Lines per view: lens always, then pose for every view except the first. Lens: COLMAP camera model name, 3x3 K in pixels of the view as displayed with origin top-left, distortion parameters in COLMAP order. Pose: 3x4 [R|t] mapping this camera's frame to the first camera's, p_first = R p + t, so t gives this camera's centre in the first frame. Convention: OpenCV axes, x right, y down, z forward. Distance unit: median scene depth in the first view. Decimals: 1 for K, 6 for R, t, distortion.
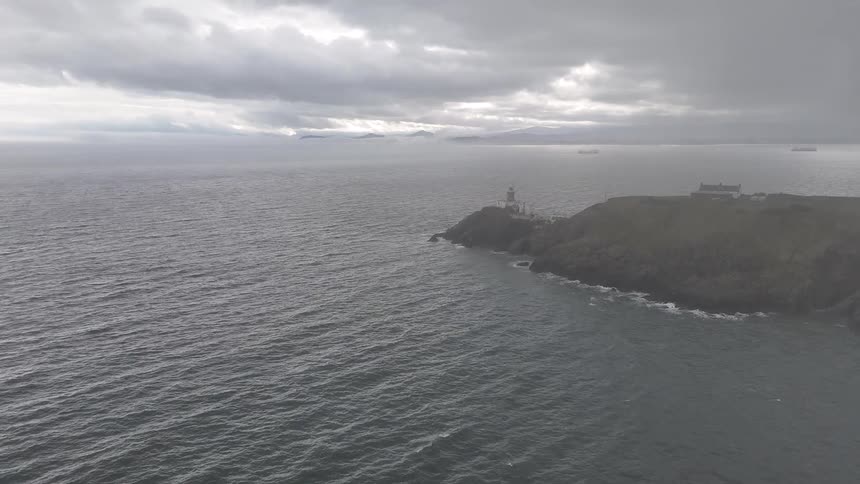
lens RADIAL K [[693.2, 0, 423.5], [0, 693.2, 238.6], [0, 0, 1]] dist [0.088121, -0.007806]
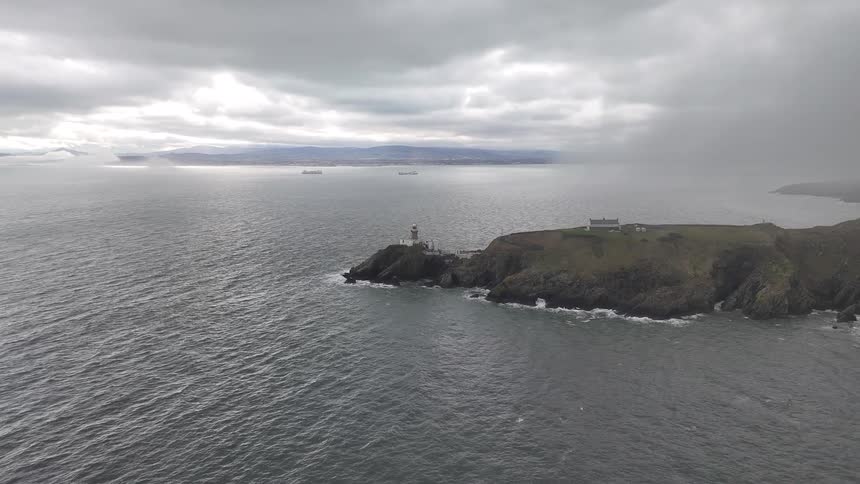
lens RADIAL K [[693.2, 0, 425.6], [0, 693.2, 237.2], [0, 0, 1]] dist [0.088121, -0.007806]
pose [[0.883127, -0.065692, 0.464512, -0.396292], [0.077767, 0.996948, -0.006859, -0.050695], [-0.462644, 0.042181, 0.885540, 0.009566]]
